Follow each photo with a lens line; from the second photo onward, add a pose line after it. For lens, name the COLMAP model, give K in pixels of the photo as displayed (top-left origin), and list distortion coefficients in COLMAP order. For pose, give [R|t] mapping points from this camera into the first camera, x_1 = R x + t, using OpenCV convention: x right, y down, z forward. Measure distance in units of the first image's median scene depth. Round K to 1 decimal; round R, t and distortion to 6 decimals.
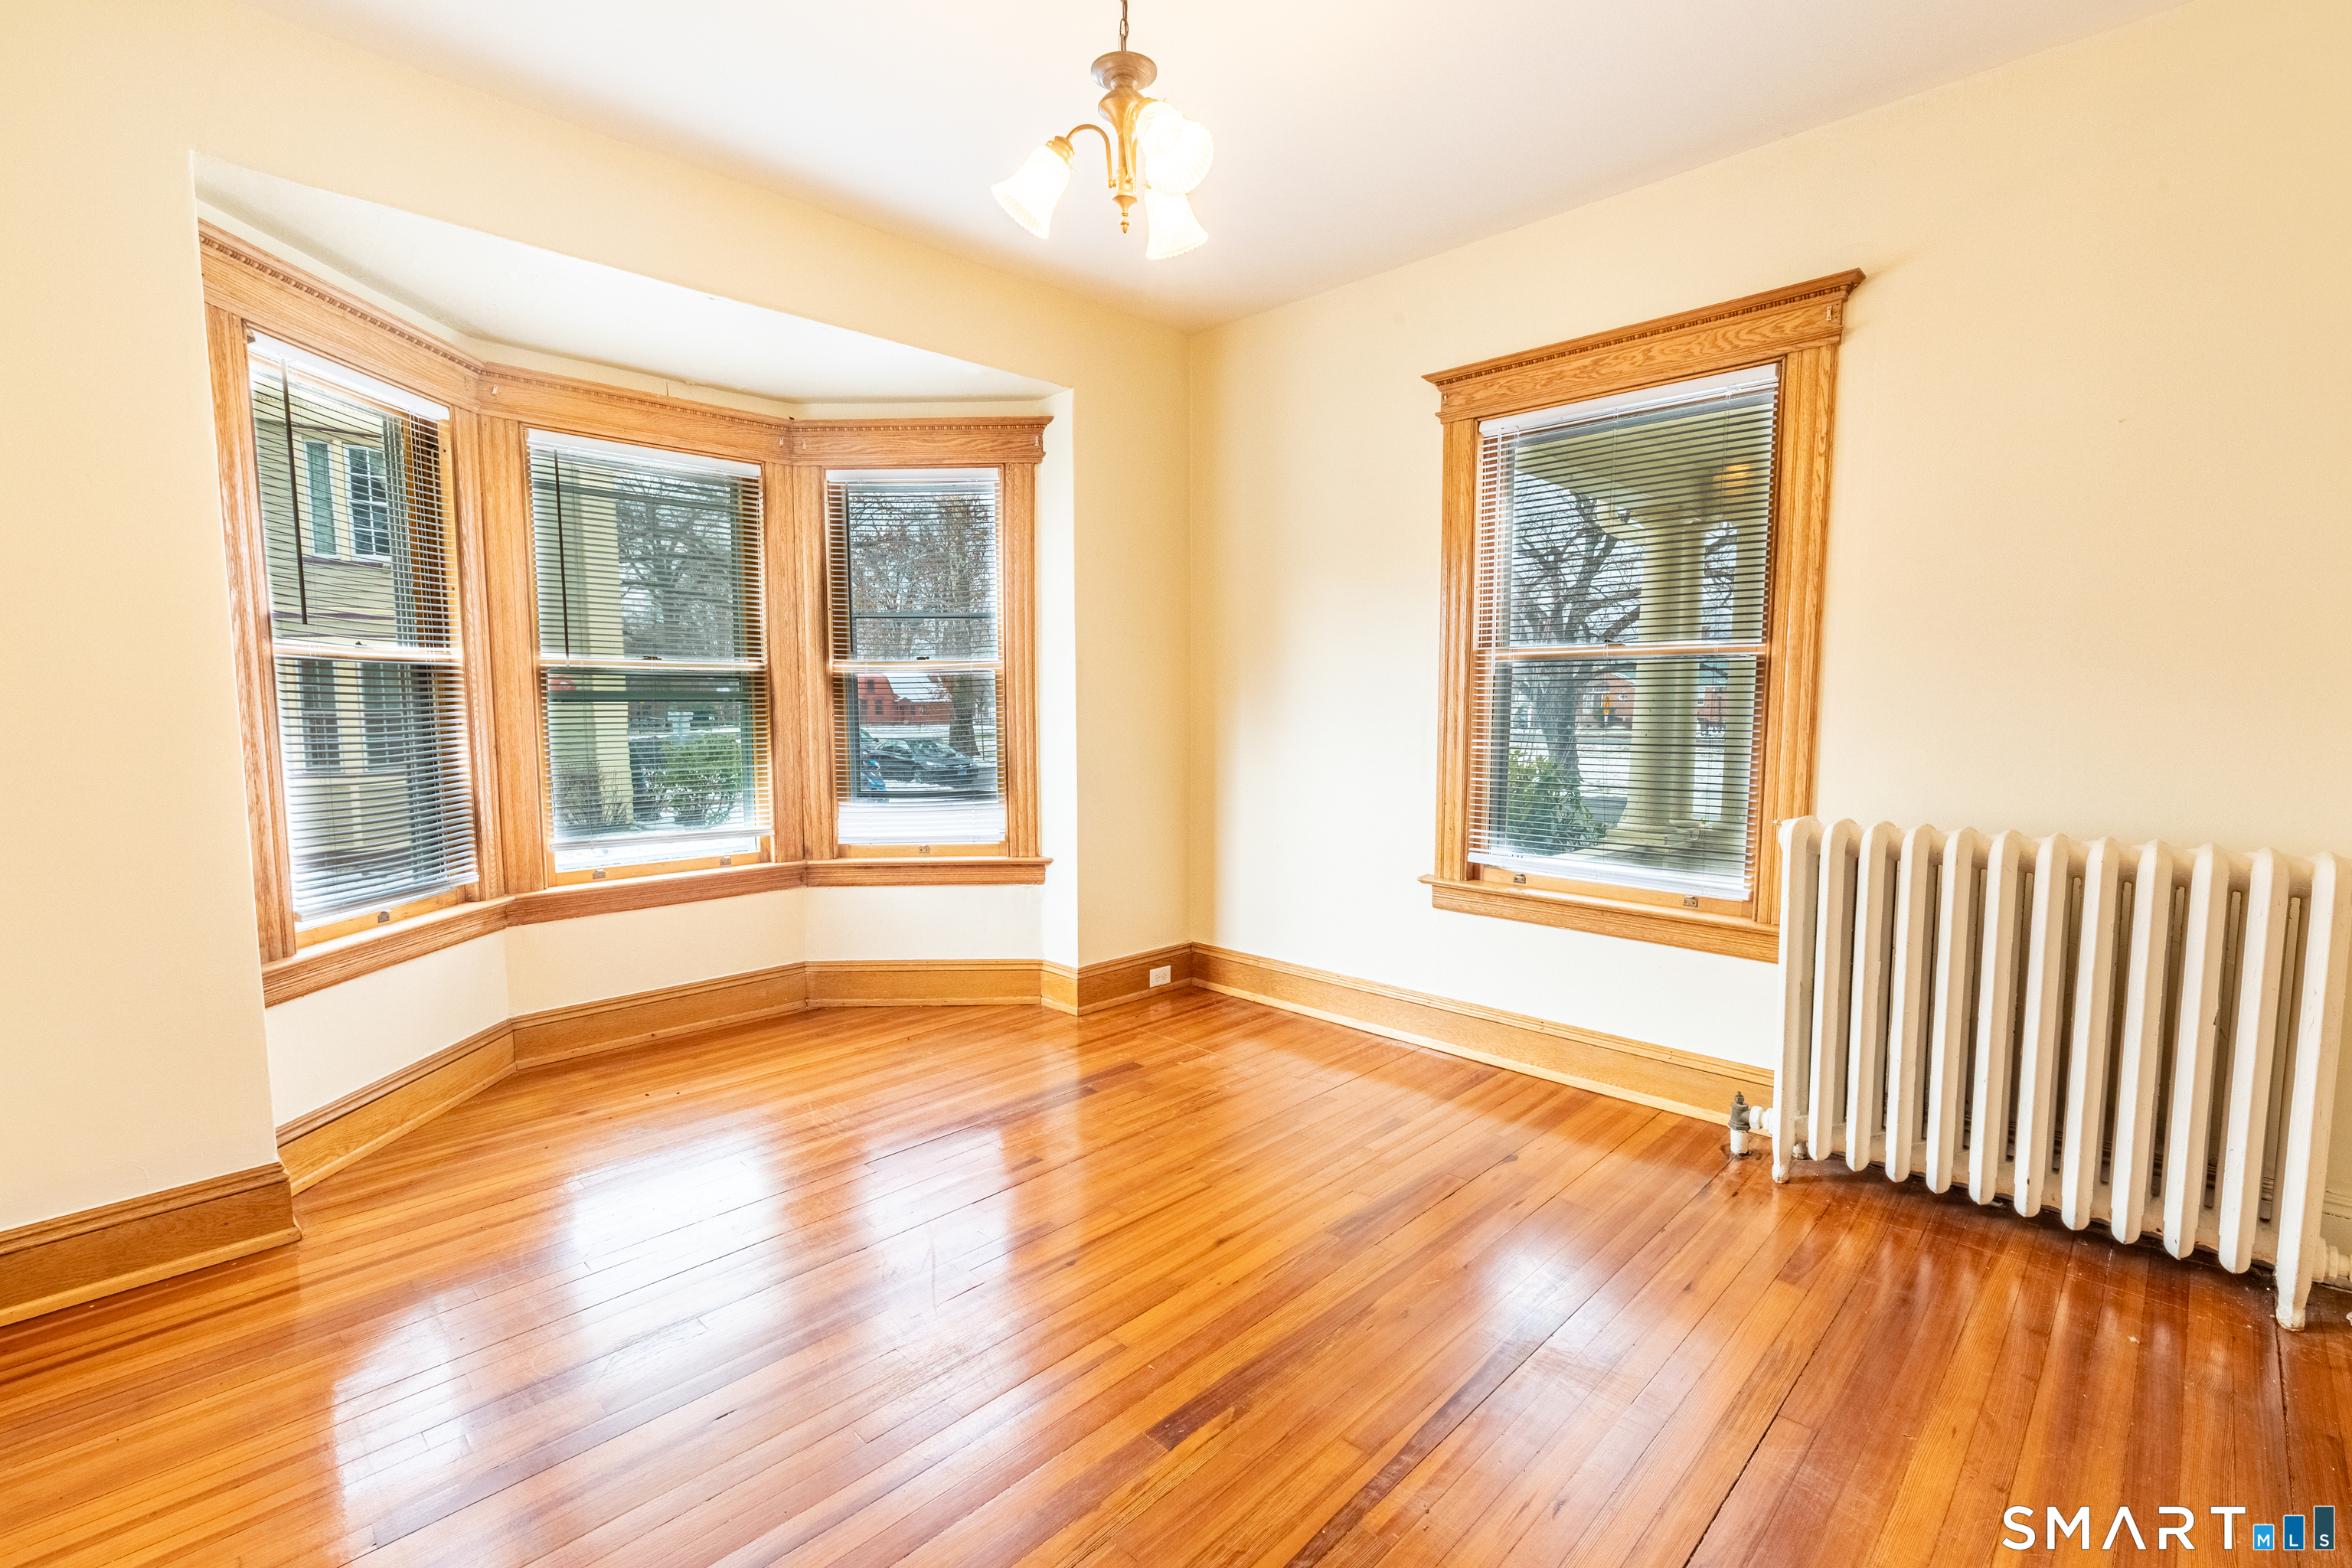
lens RADIAL K [[1046.1, 0, 1179.9], [0, 1046.1, 791.2], [0, 0, 1]] dist [0.002957, 0.000370]
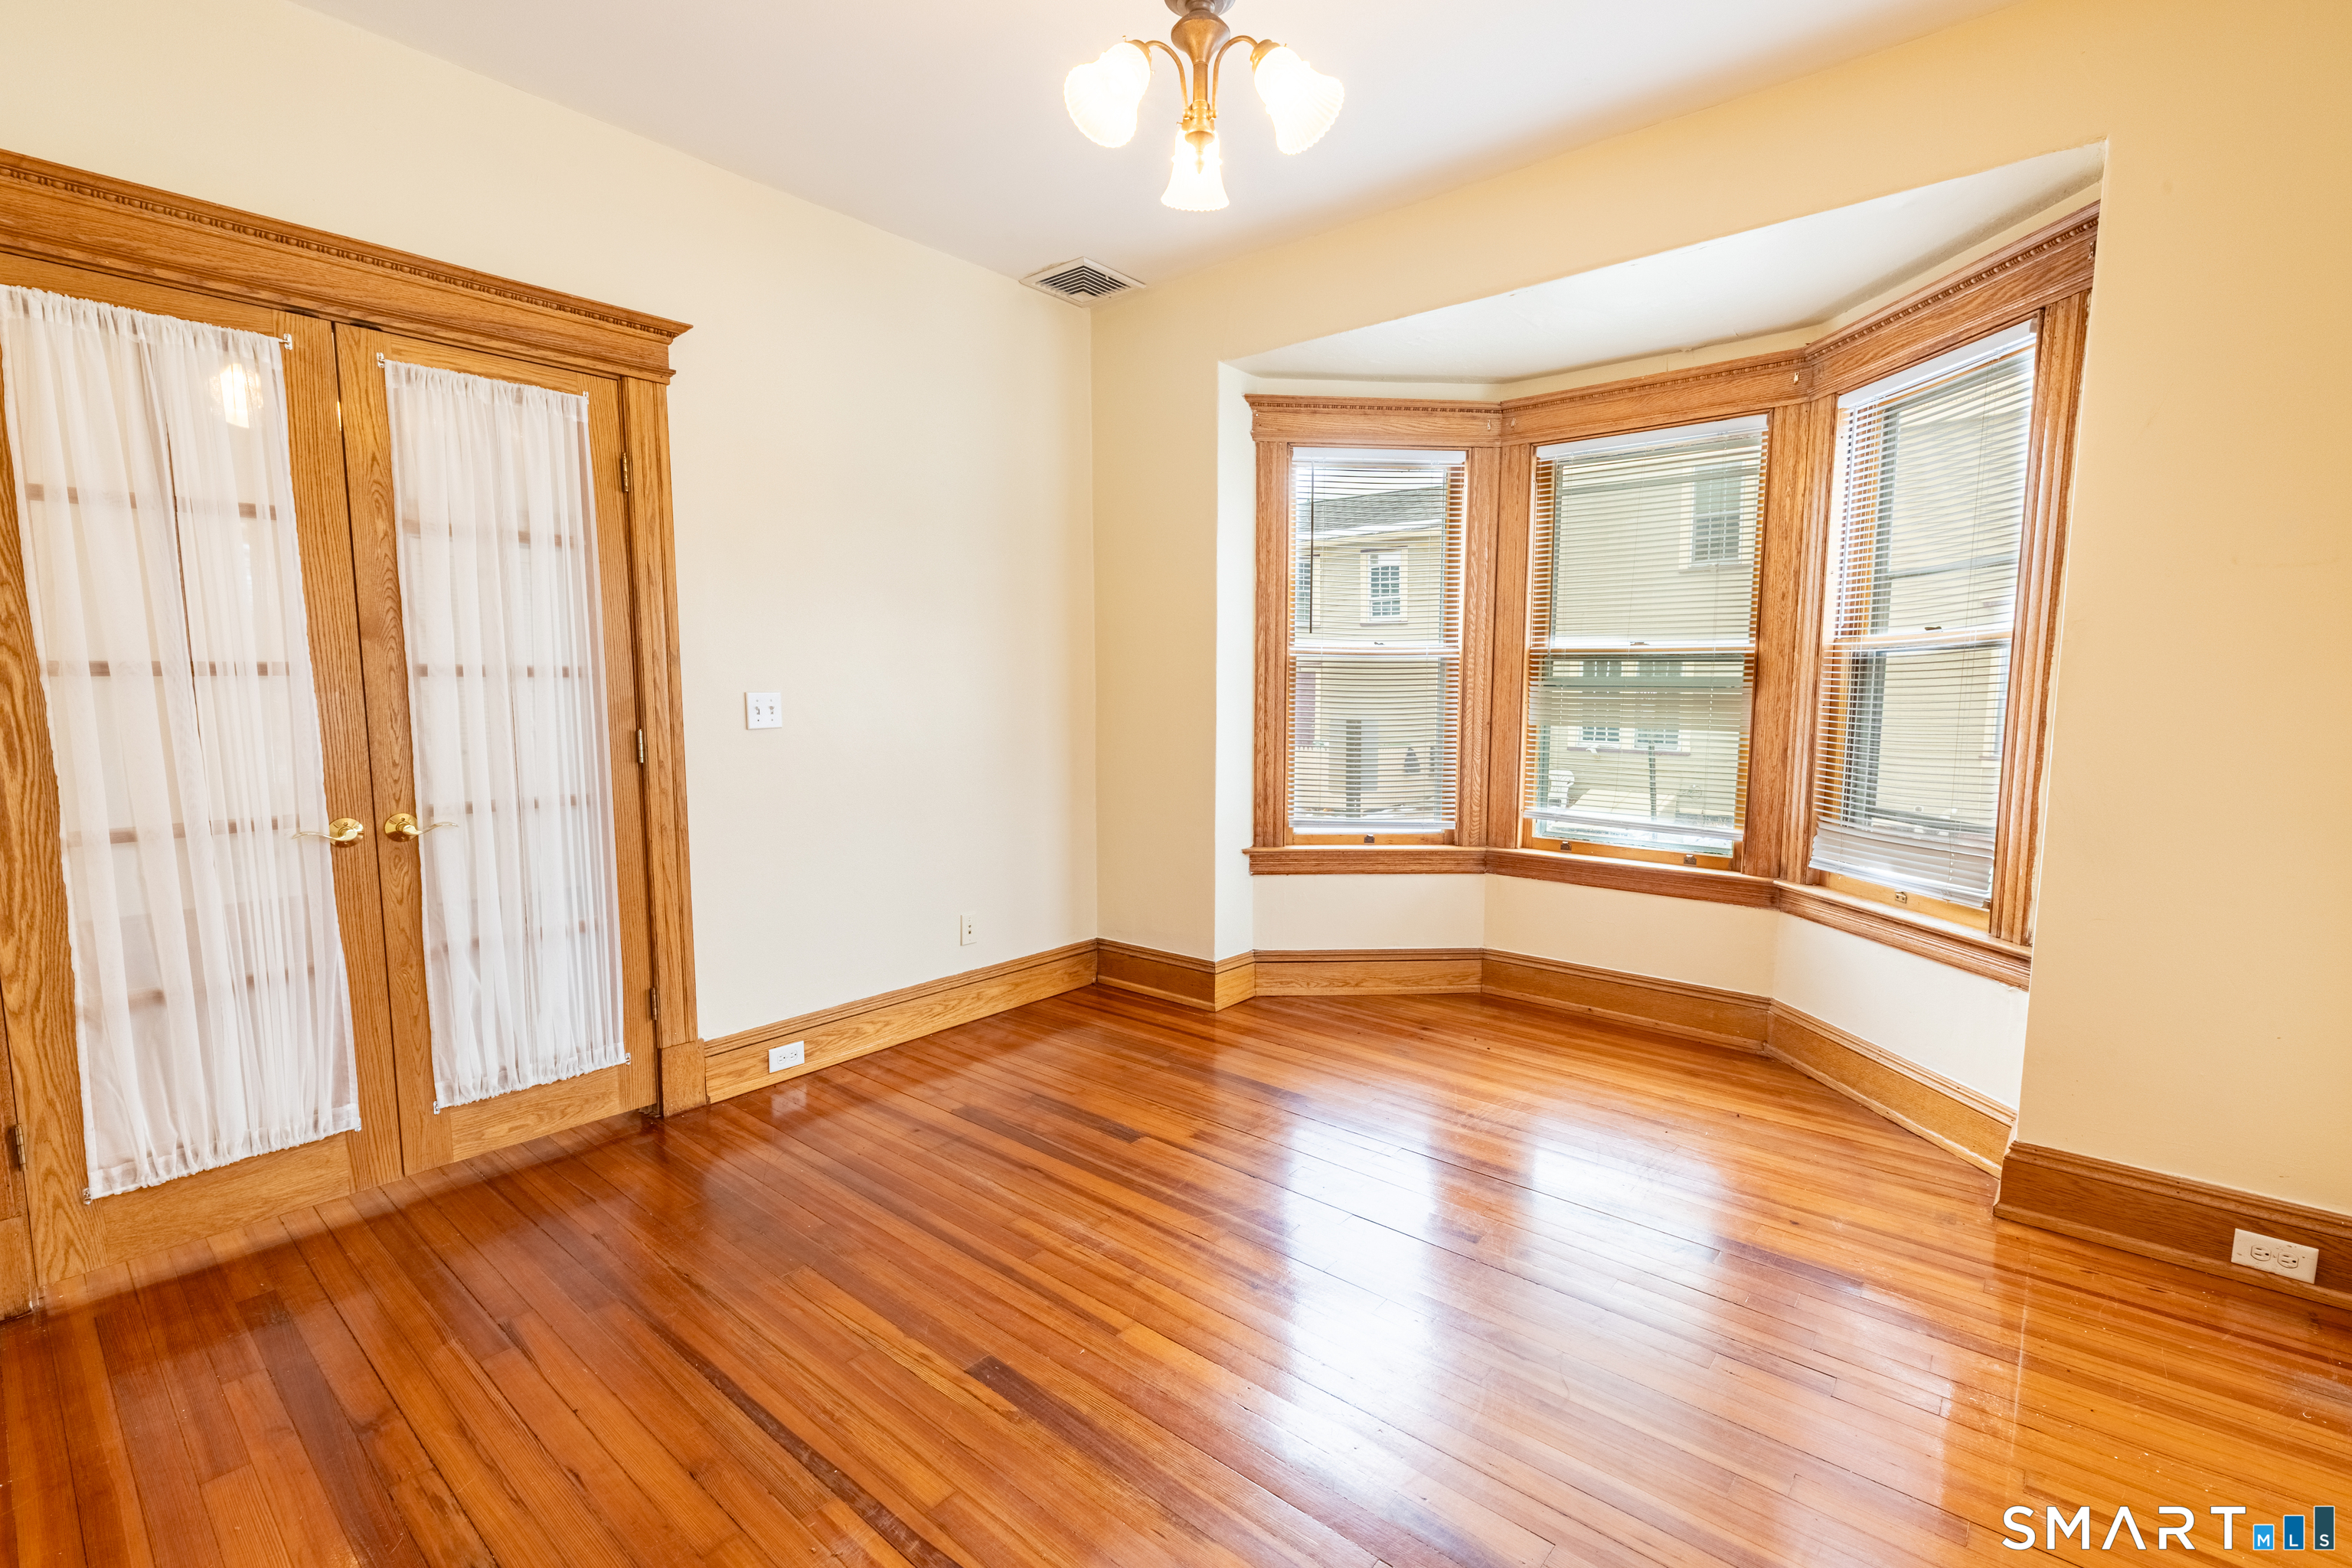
lens RADIAL K [[1046.1, 0, 1179.9], [0, 1046.1, 791.2], [0, 0, 1]] dist [0.002957, 0.000370]
pose [[0.073205, 0.108305, -0.991419, 0.484804], [-0.092021, 0.990579, 0.101419, -0.050068], [0.993063, 0.083807, 0.082481, 0.509122]]
